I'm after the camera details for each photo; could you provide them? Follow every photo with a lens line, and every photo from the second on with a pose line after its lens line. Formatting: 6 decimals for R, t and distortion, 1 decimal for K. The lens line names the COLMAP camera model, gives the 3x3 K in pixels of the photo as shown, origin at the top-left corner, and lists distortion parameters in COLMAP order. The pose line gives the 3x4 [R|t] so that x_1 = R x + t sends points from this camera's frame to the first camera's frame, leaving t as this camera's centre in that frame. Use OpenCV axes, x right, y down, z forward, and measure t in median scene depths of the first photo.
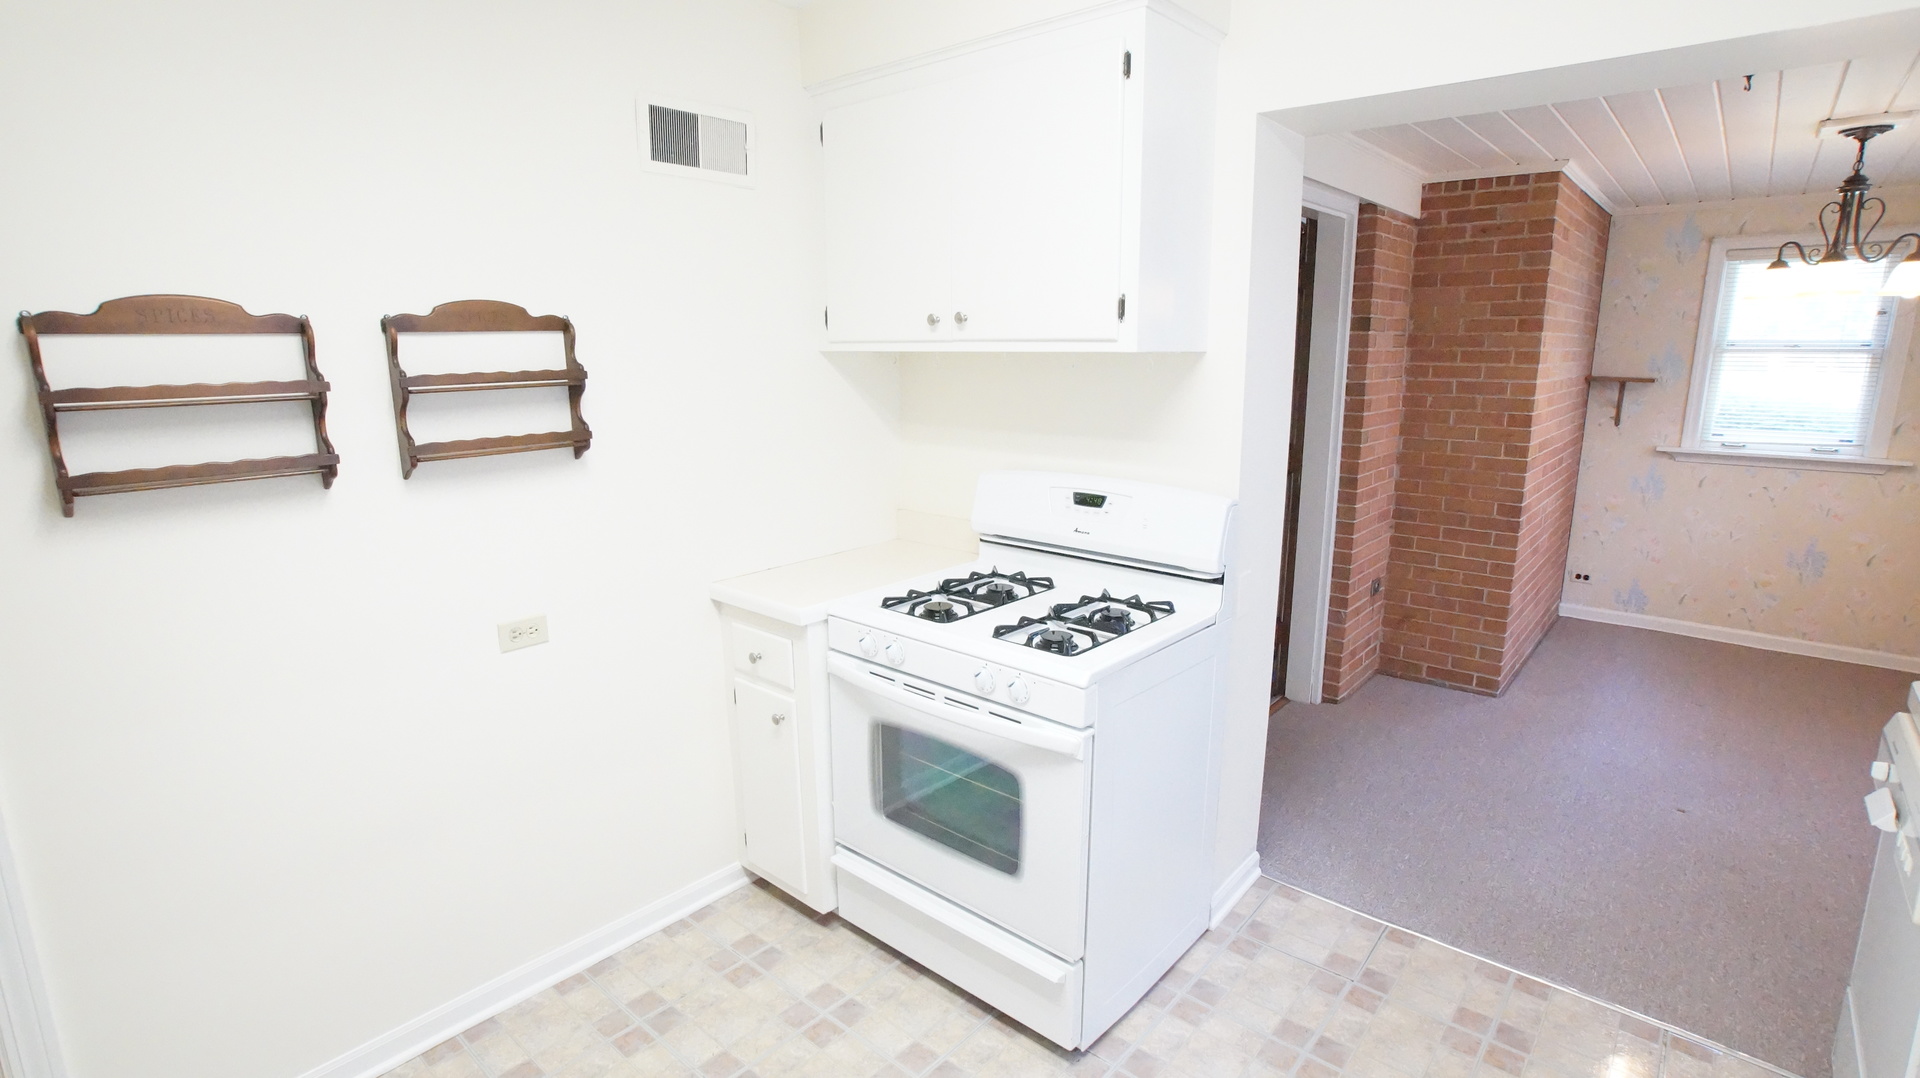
lens RADIAL K [[924.8, 0, 963.4], [0, 924.8, 539.8], [0, 0, 1]] dist [-0.063023, 0.027708]
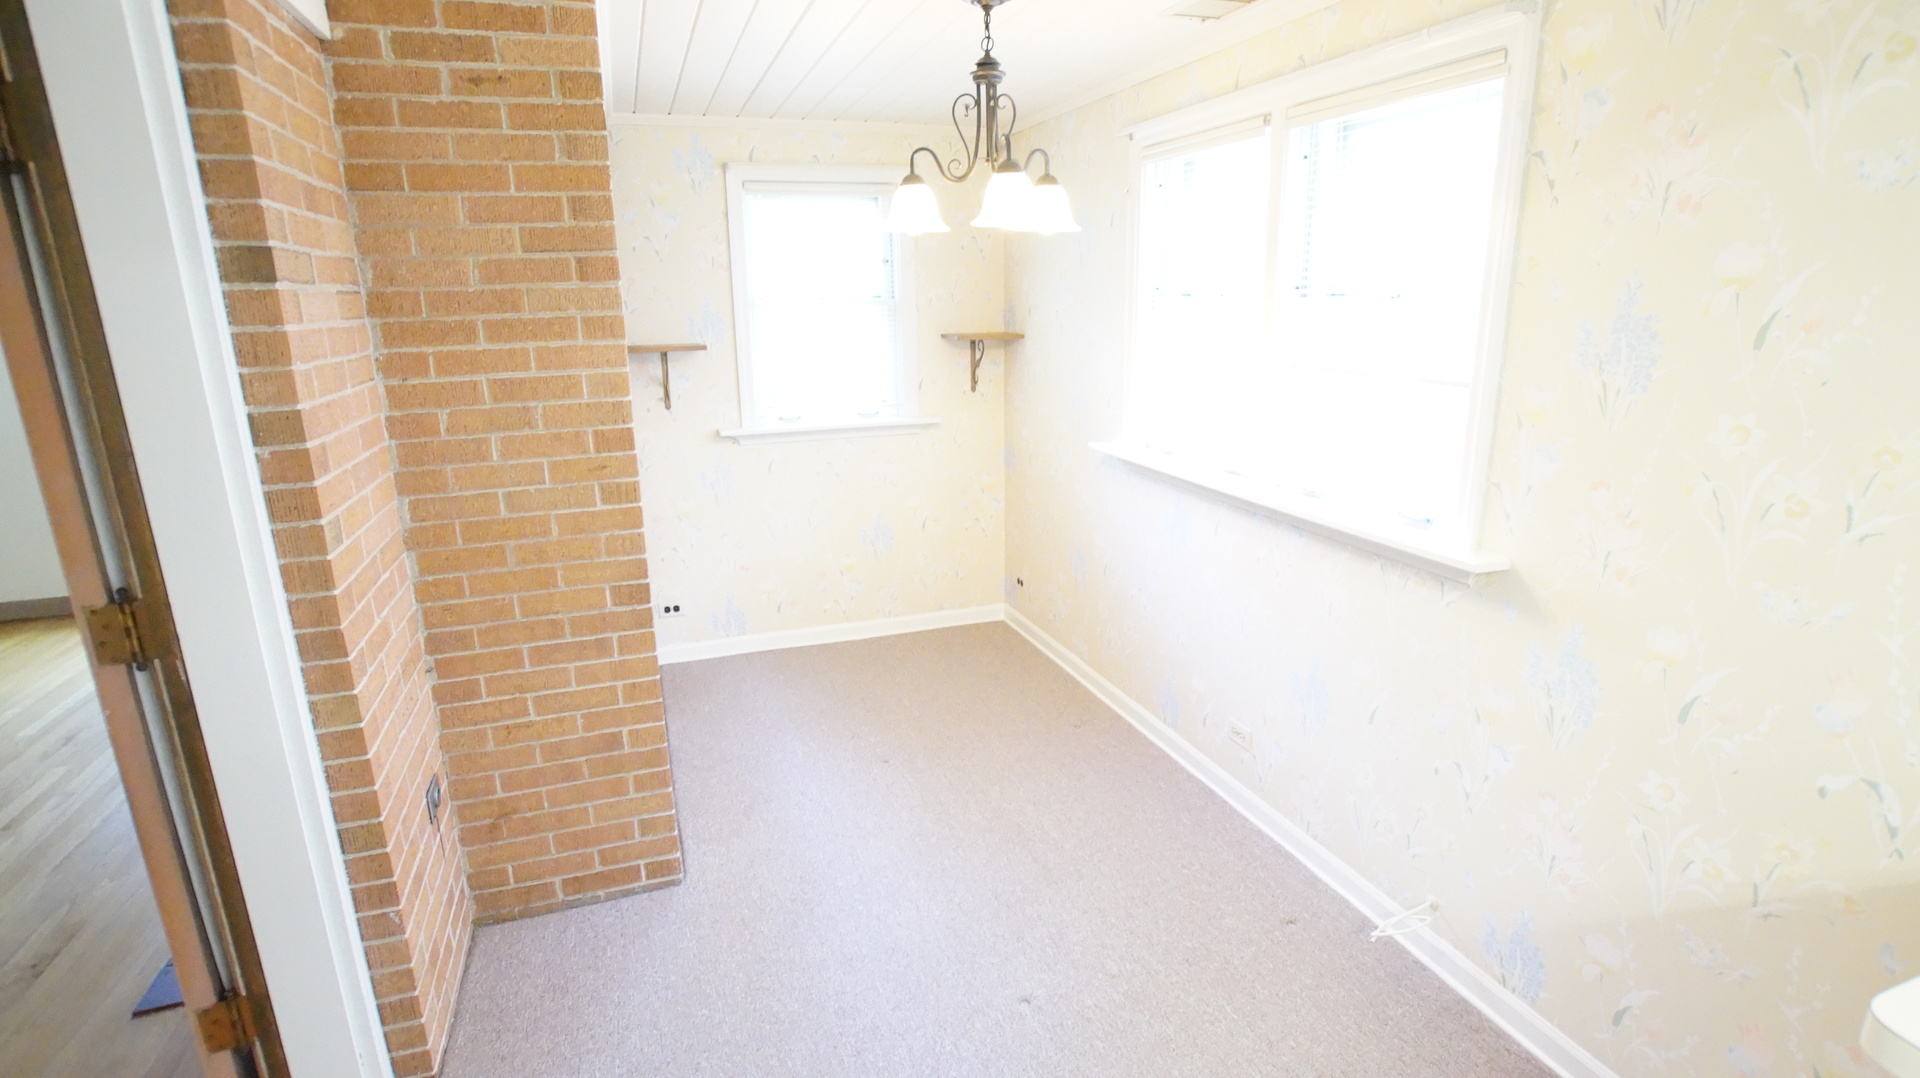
lens RADIAL K [[924.8, 0, 958.7], [0, 924.8, 538.8], [0, 0, 1]] dist [-0.063023, 0.027708]
pose [[0.492374, -0.225245, 0.840733, 0.226932], [0.194618, 0.969969, 0.145891, -0.114190], [-0.848346, 0.091789, 0.521424, 0.529165]]
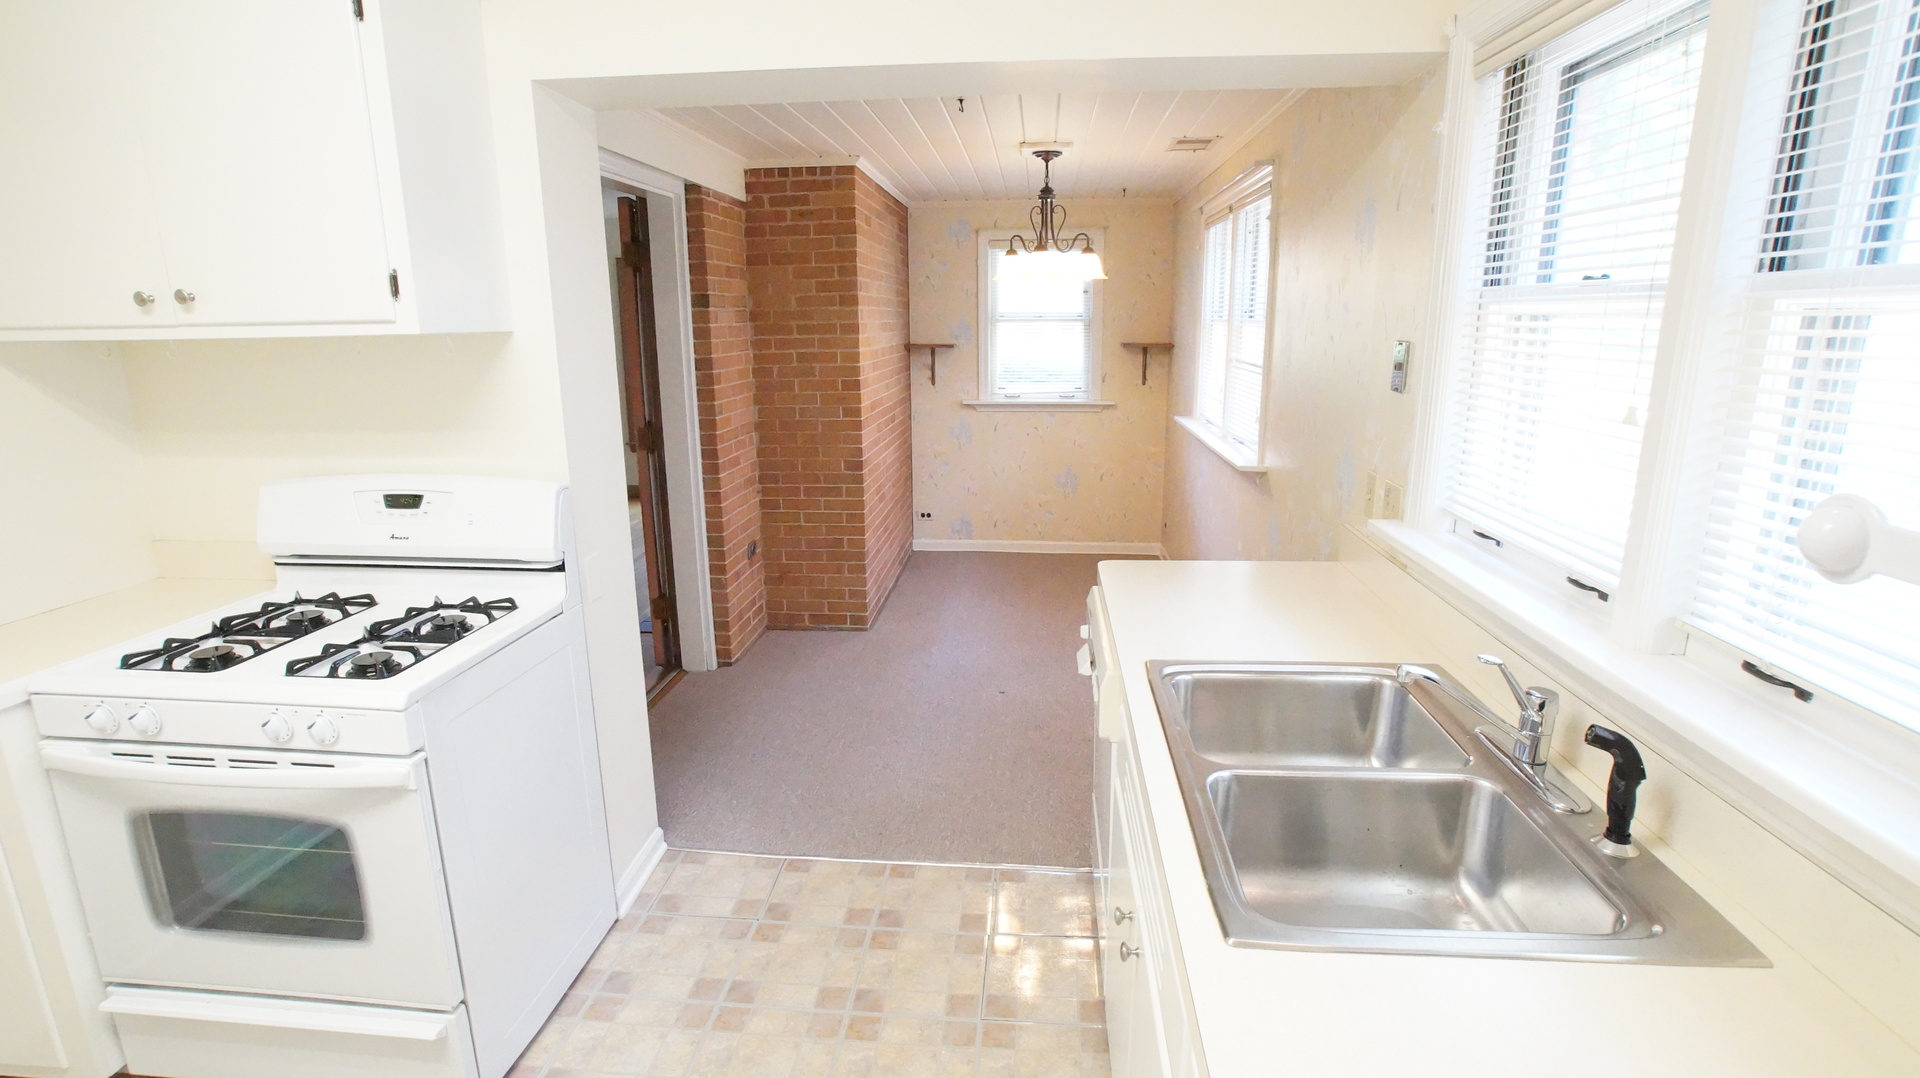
lens RADIAL K [[924.8, 0, 956.1], [0, 924.8, 535.5], [0, 0, 1]] dist [-0.063023, 0.027708]
pose [[0.811873, -0.136610, 0.567627, 0.041915], [0.126564, 0.990302, 0.057311, 0.004501], [-0.569951, 0.025312, 0.821288, -0.015340]]
